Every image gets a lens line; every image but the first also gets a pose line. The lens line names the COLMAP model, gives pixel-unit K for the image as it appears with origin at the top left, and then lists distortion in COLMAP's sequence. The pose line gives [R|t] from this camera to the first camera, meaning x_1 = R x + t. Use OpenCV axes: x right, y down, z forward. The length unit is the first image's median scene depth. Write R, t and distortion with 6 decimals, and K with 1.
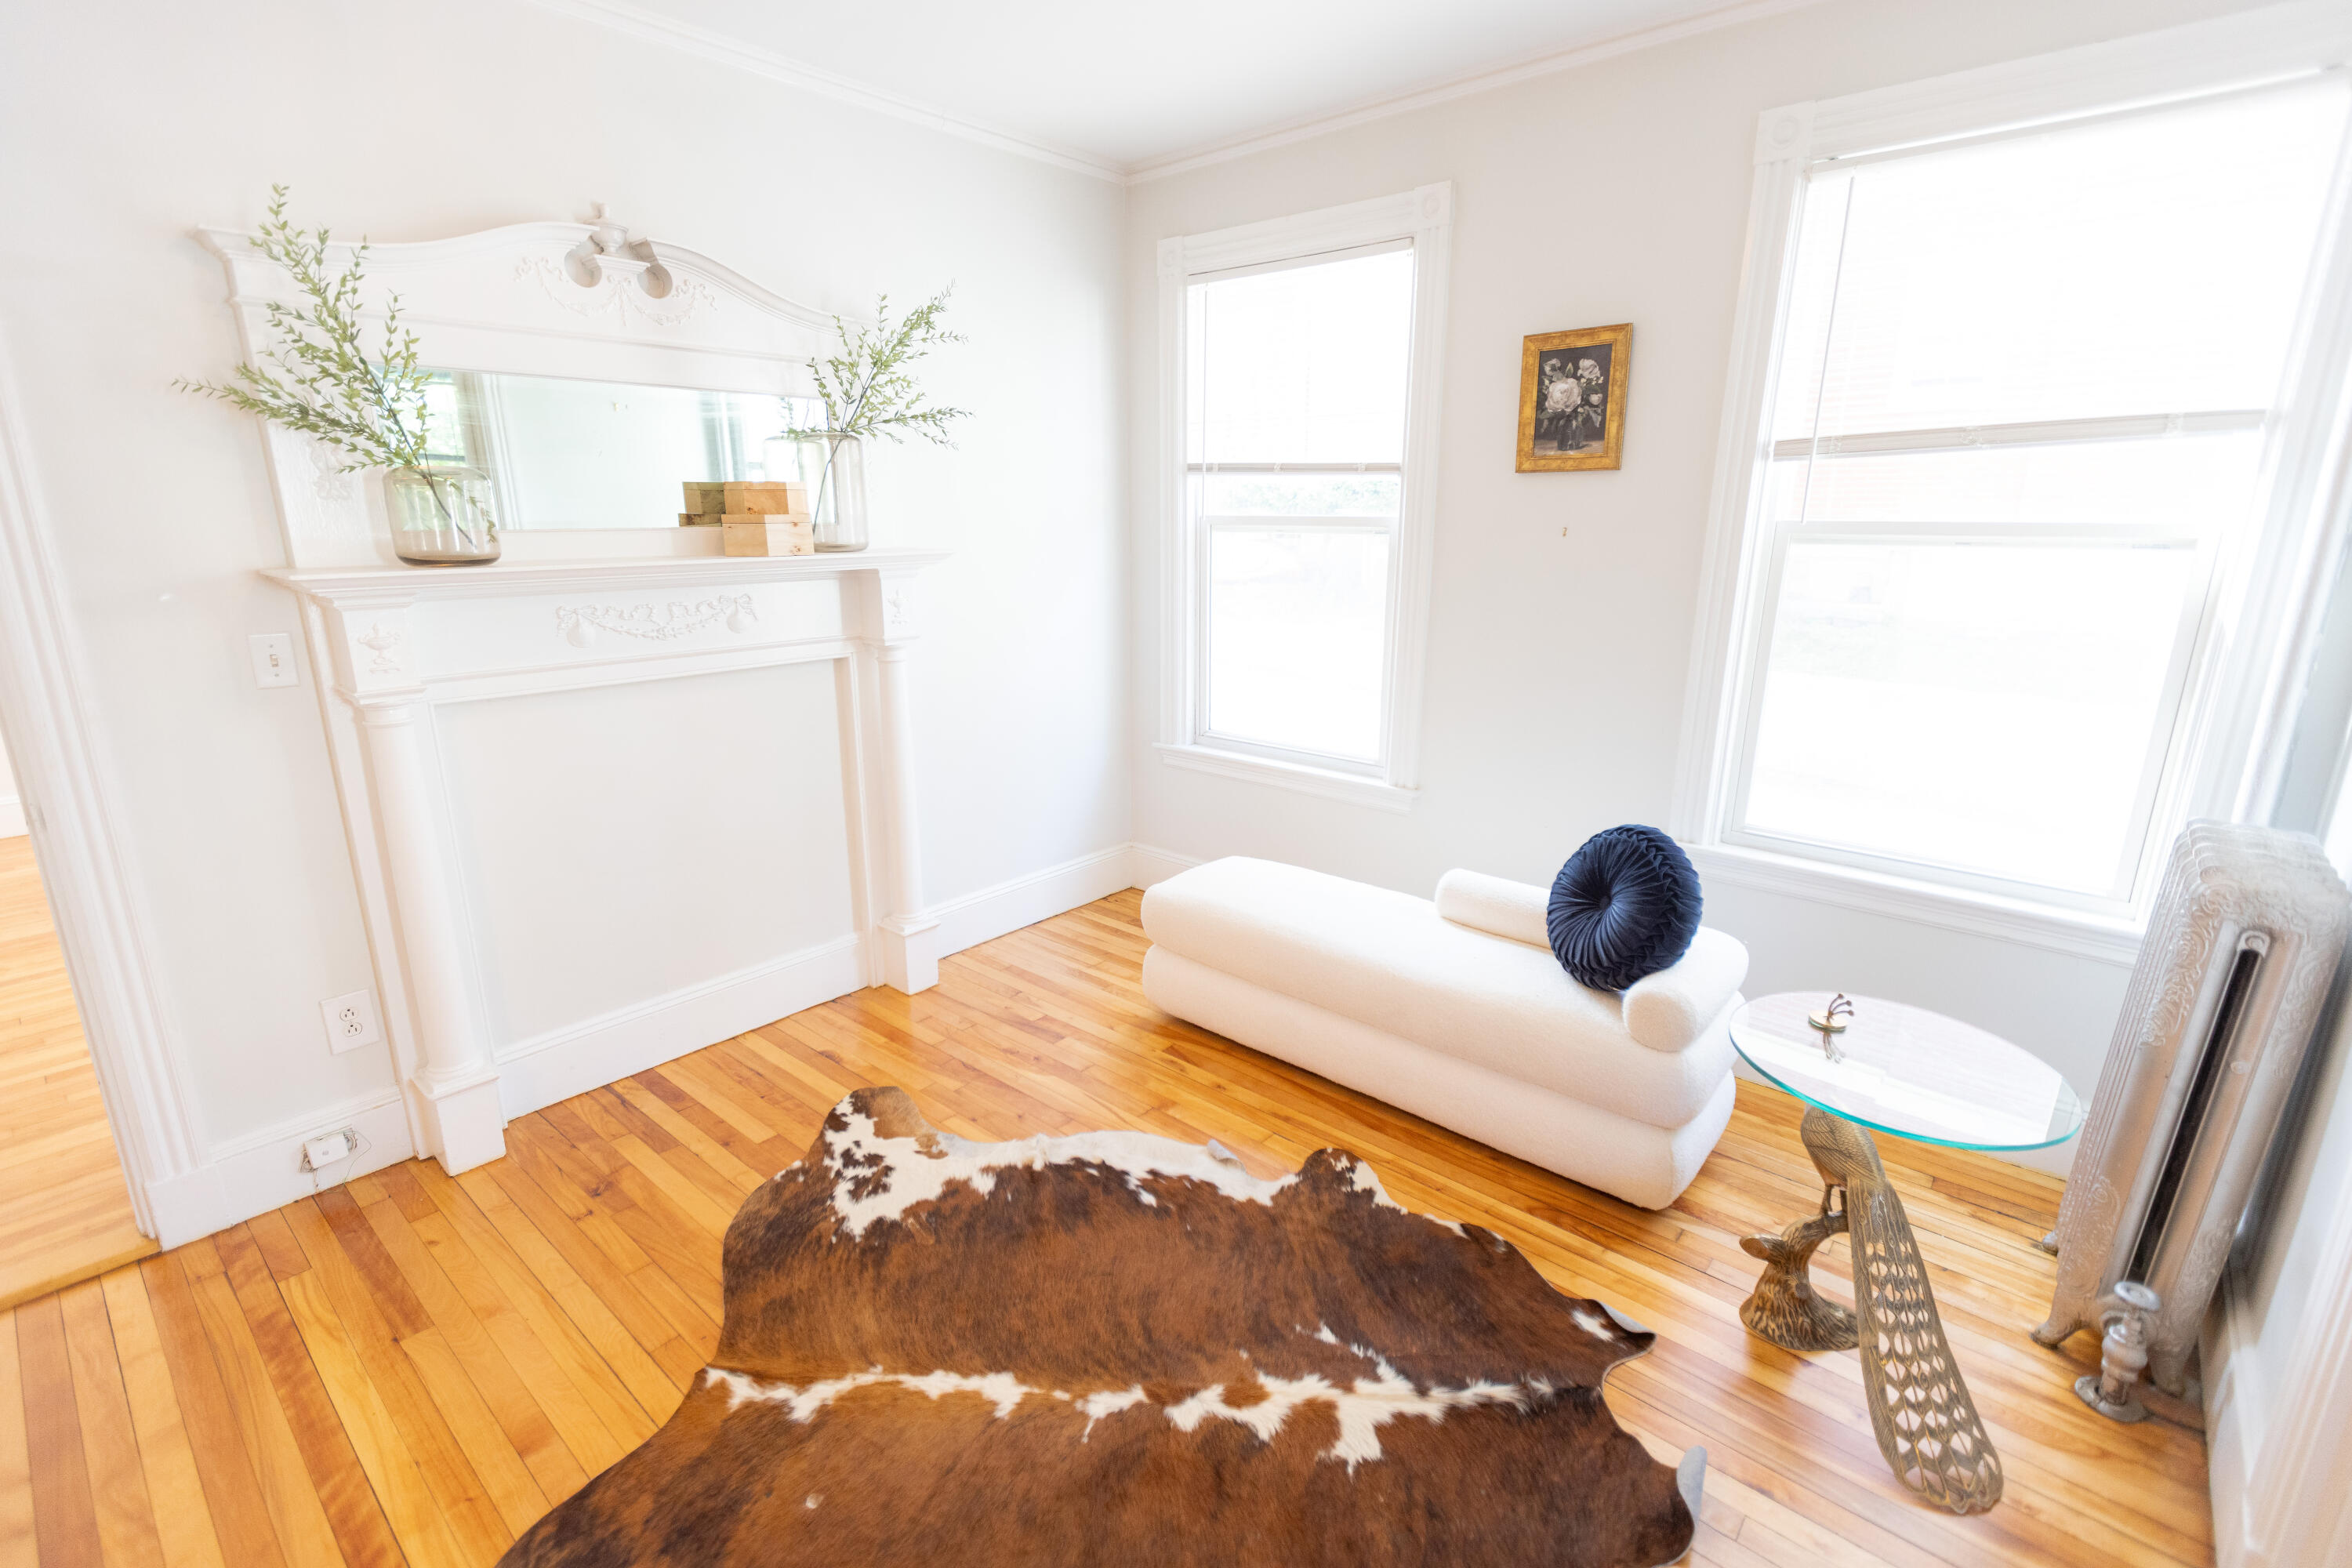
lens RADIAL K [[1056.4, 0, 1178.2], [0, 1056.4, 774.9], [0, 0, 1]] dist [0.003067, 0.000089]
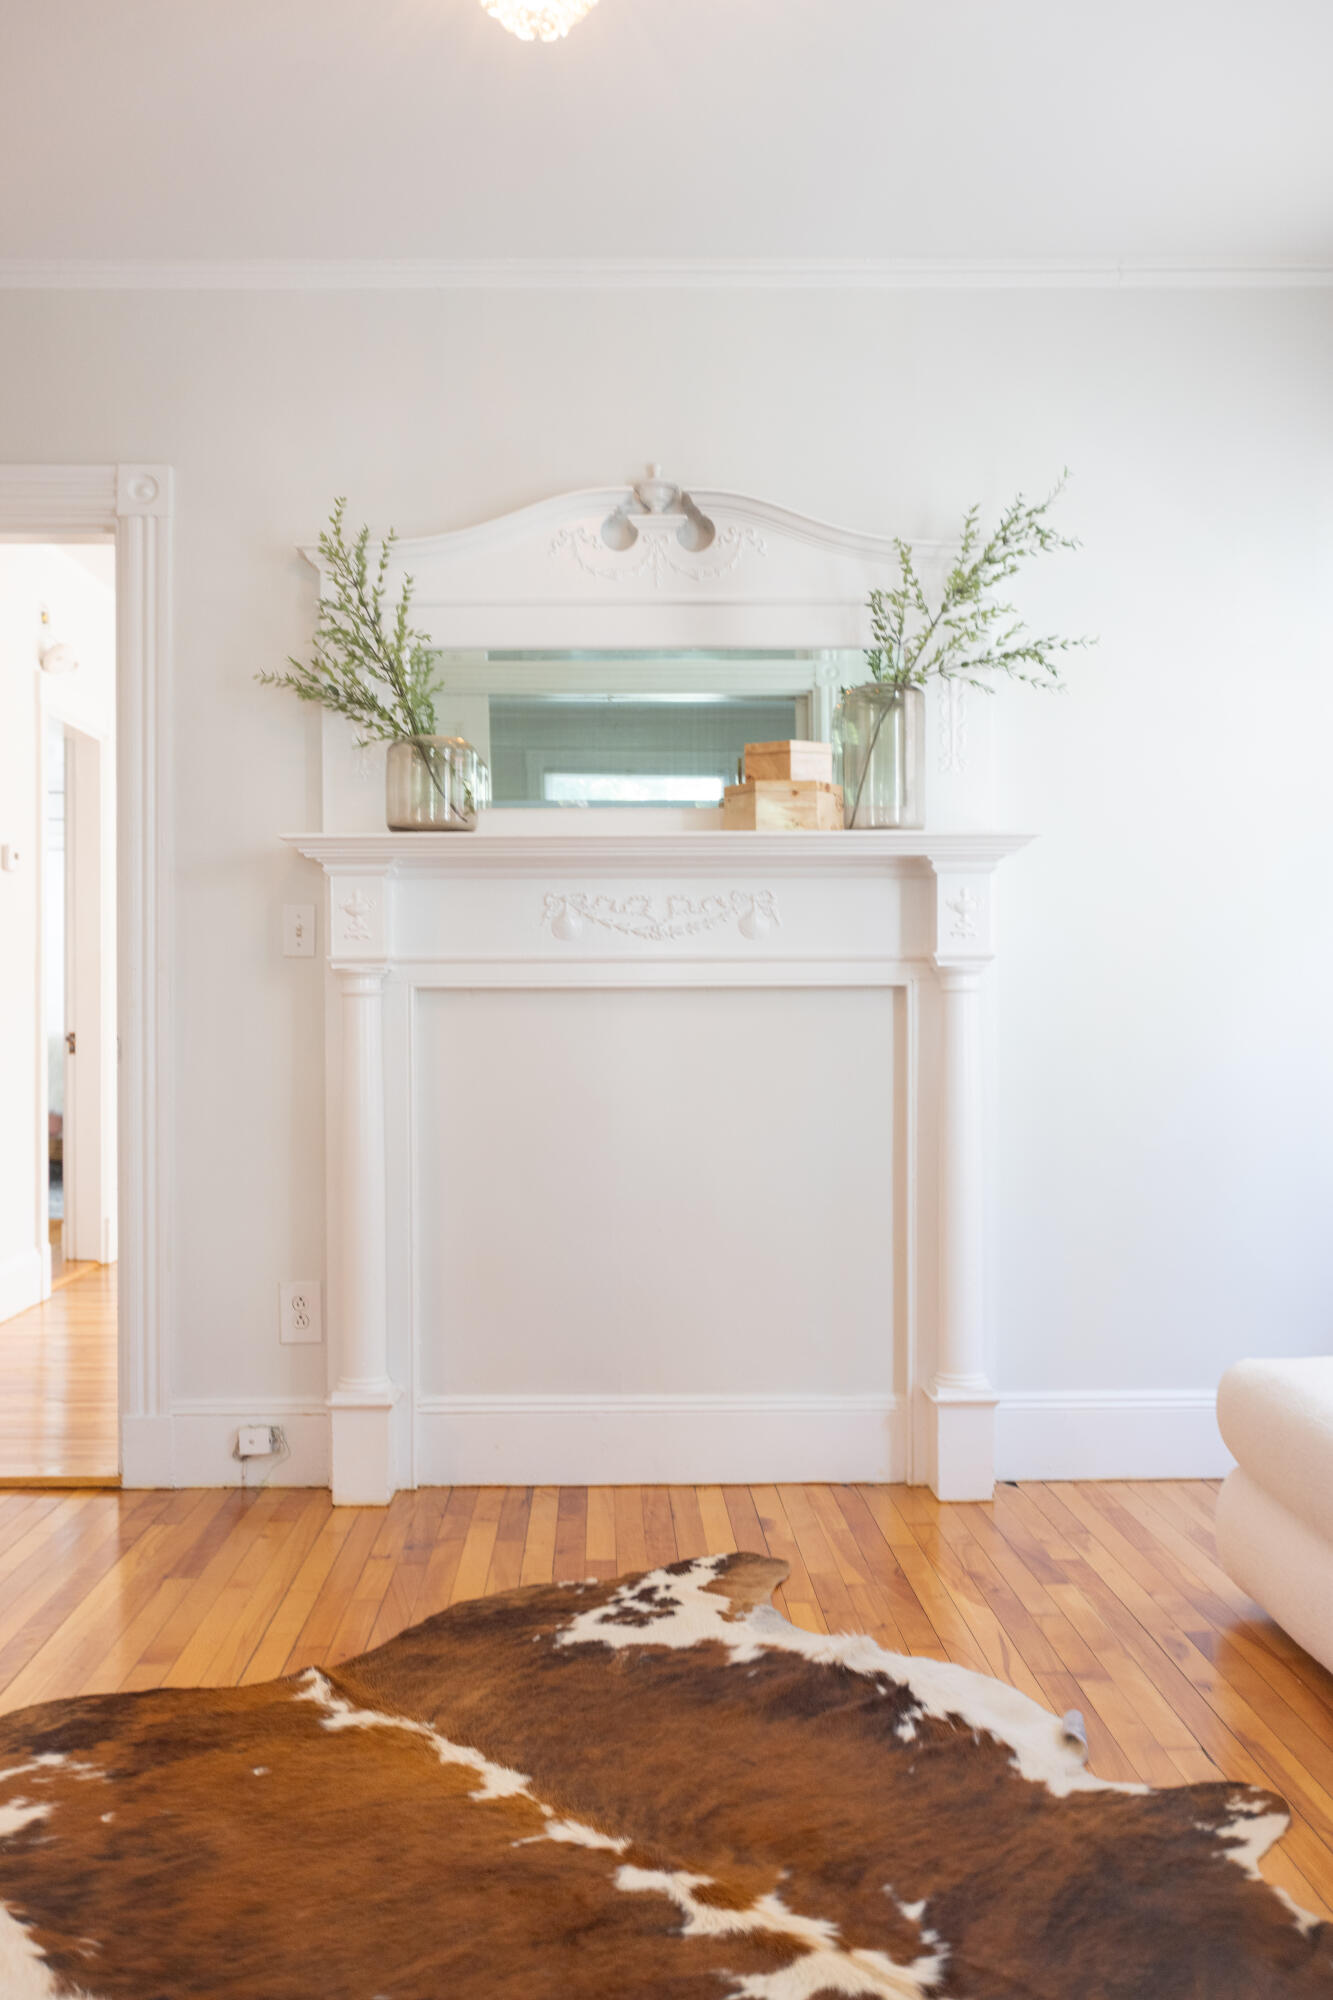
lens RADIAL K [[1923.6, 0, 666.5], [0, 1923.6, 1000.0], [0, 0, 1]] dist [-0.000851, -0.000312]
pose [[0.675178, -0.004151, -0.737643, 0.733350], [-0.176835, 0.969914, -0.167319, 0.196983], [0.716146, 0.243411, 0.654131, 0.039298]]
